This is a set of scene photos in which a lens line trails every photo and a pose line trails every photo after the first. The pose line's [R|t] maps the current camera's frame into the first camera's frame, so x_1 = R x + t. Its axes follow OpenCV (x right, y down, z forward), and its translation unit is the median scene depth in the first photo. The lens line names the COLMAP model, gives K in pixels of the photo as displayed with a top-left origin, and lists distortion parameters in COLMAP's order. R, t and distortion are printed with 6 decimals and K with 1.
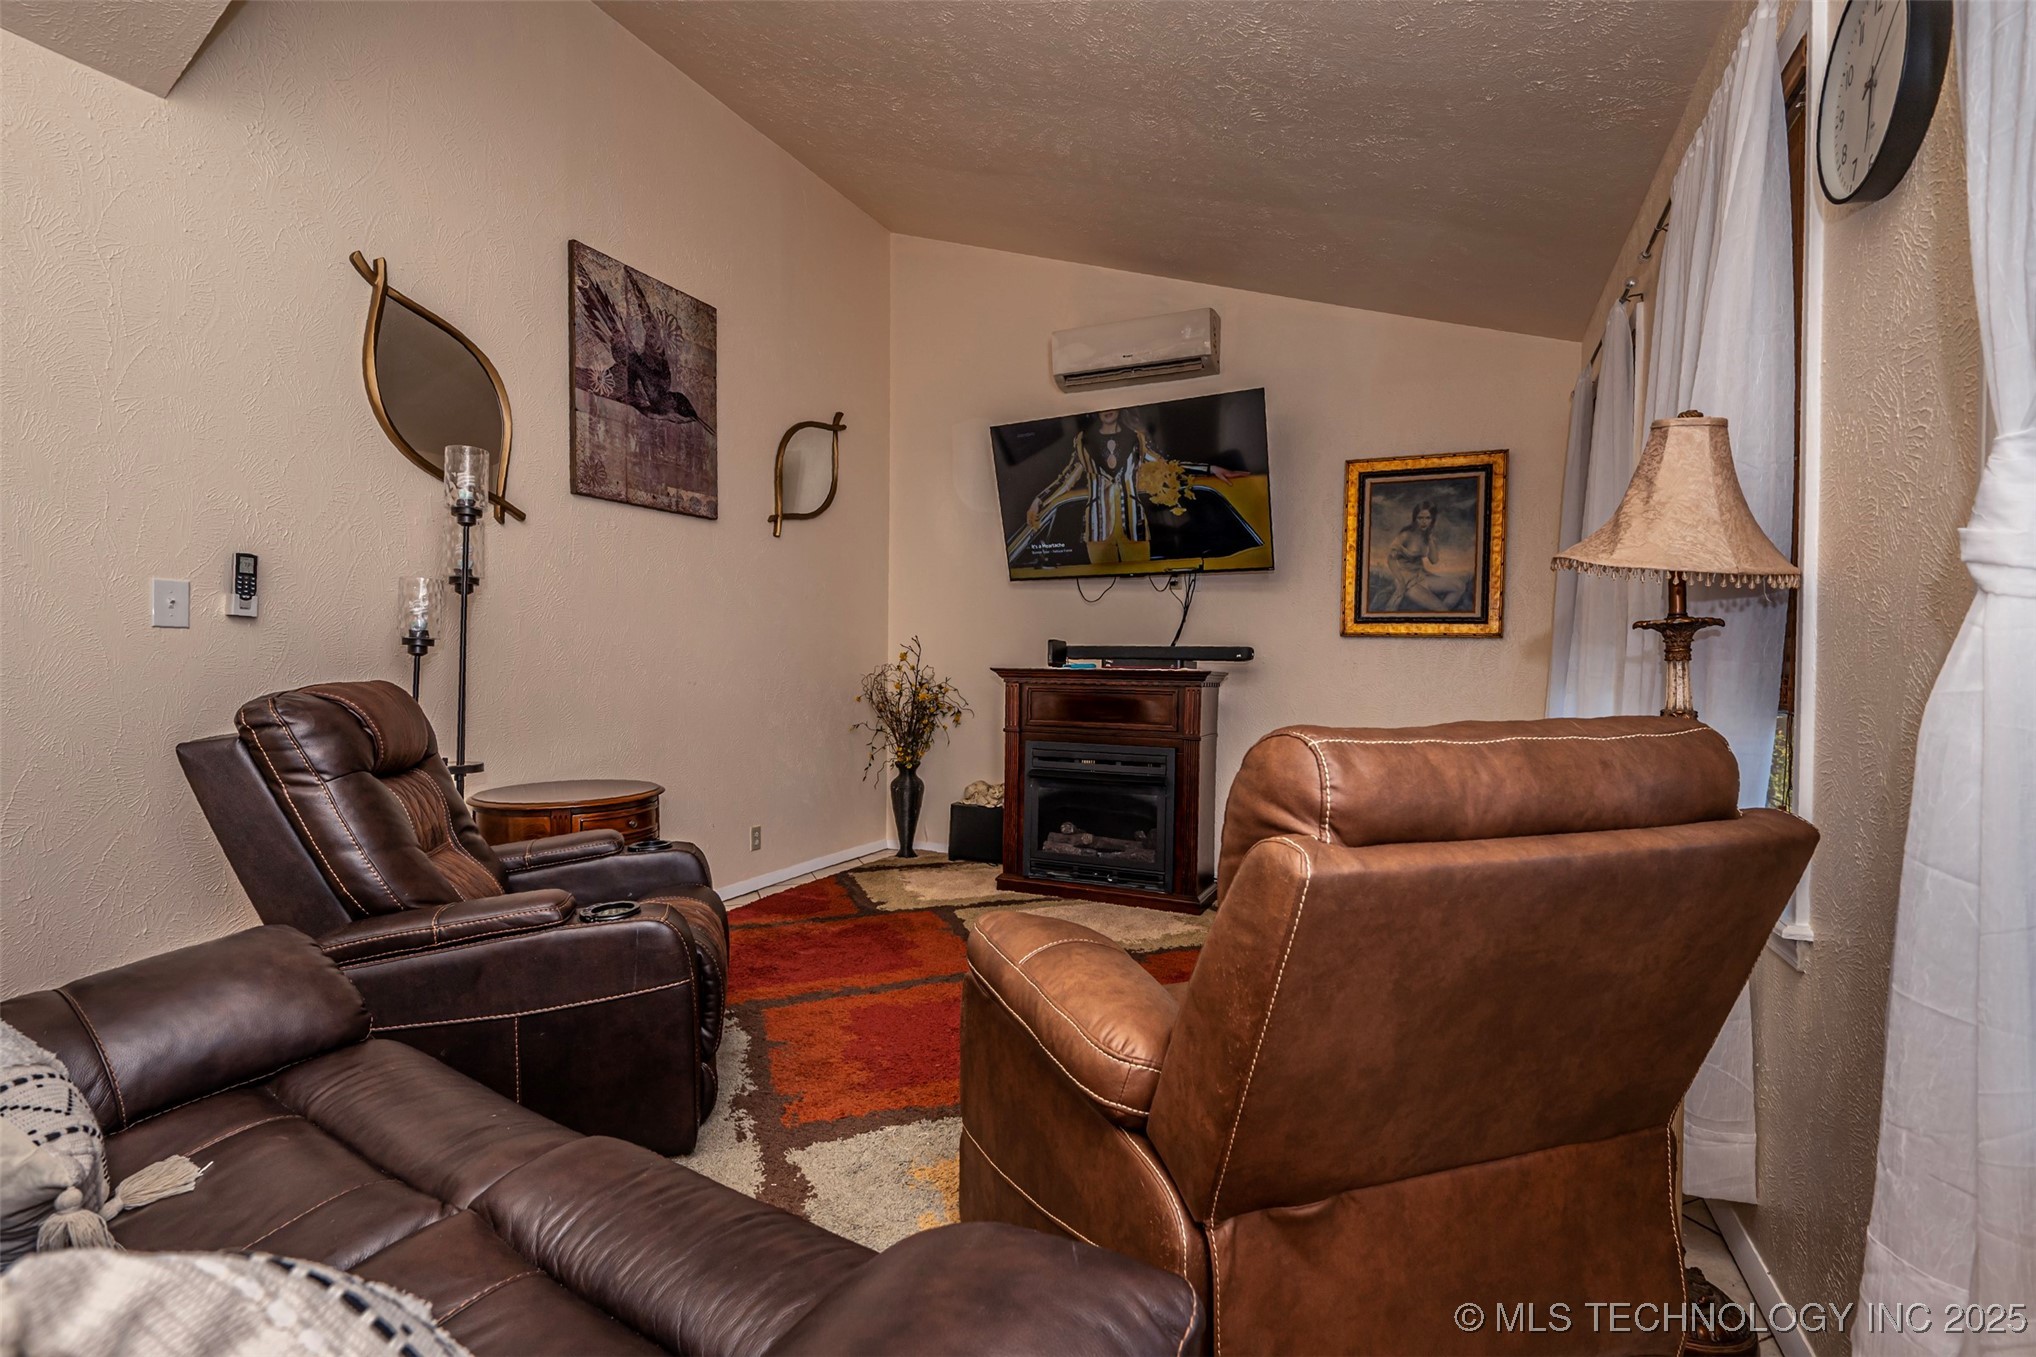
lens RADIAL K [[930.4, 0, 1011.8], [0, 930.4, 677.8], [0, 0, 1]] dist [0.003344, -0.000407]
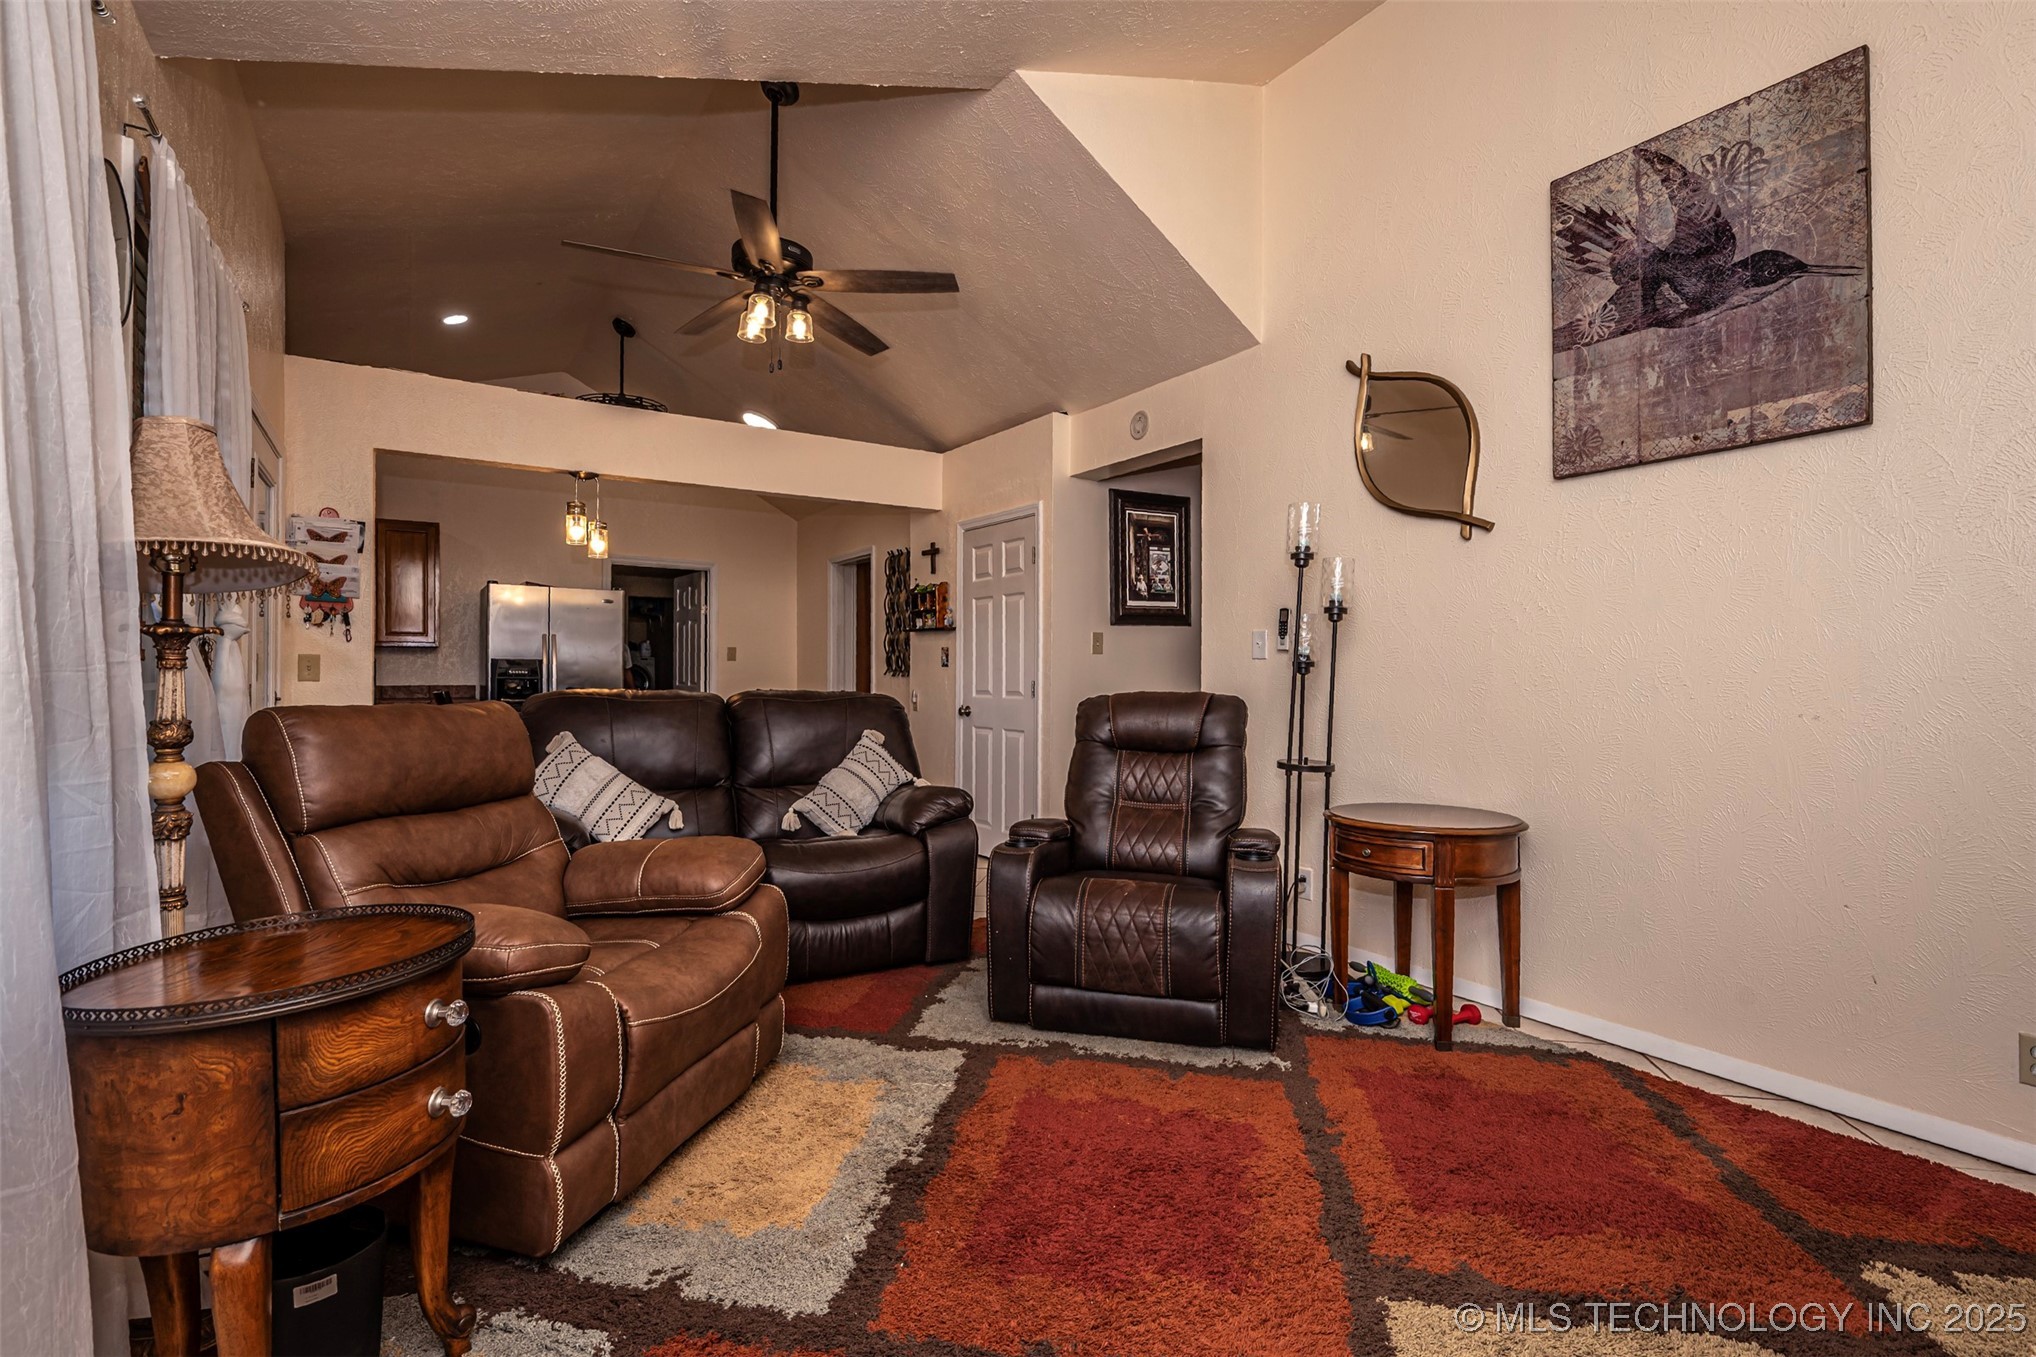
lens RADIAL K [[930.4, 0, 1005.4], [0, 930.4, 678.8], [0, 0, 1]] dist [0.003344, -0.000407]
pose [[-0.533879, -0.012778, -0.845464, 0.350728], [-0.025896, 0.999664, 0.001244, -0.005336], [0.845164, 0.022558, -0.534030, 0.725800]]
